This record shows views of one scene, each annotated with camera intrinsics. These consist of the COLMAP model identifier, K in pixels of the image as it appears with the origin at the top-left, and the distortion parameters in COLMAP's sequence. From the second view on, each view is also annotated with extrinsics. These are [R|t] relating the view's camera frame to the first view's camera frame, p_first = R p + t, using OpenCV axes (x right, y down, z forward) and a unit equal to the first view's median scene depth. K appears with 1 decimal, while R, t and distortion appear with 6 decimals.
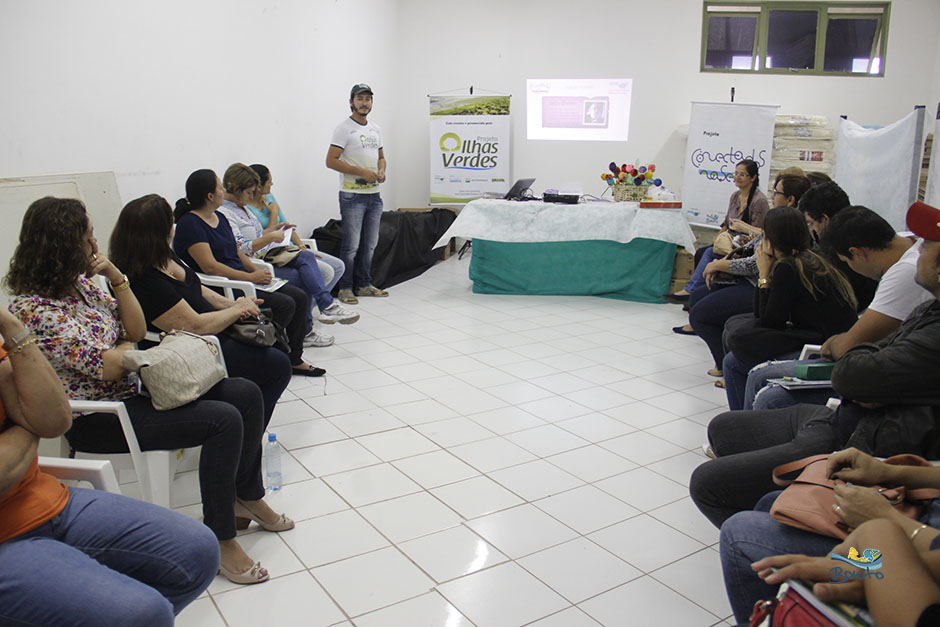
lens RADIAL K [[761.0, 0, 467.4], [0, 761.0, 289.1], [0, 0, 1]] dist [-0.135031, 0.042798]
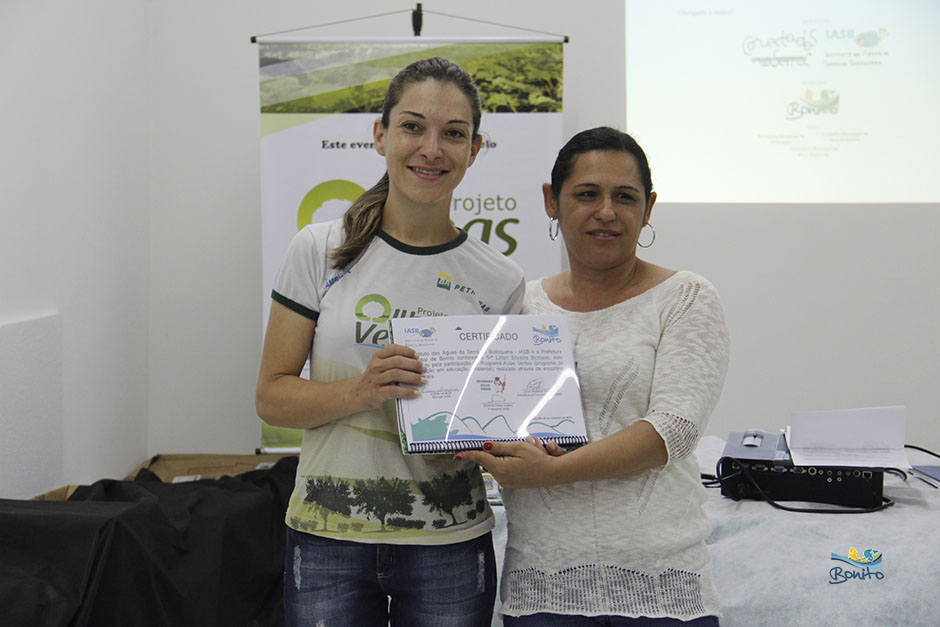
lens RADIAL K [[1882.3, 0, 470.0], [0, 1882.3, 313.5], [0, 0, 1]] dist [0.280417, 0.964101]
pose [[0.999972, -0.003574, 0.006569, 0.019133], [0.004411, 0.991222, -0.132136, -0.073850], [-0.006039, 0.132161, 0.991210, 0.355421]]
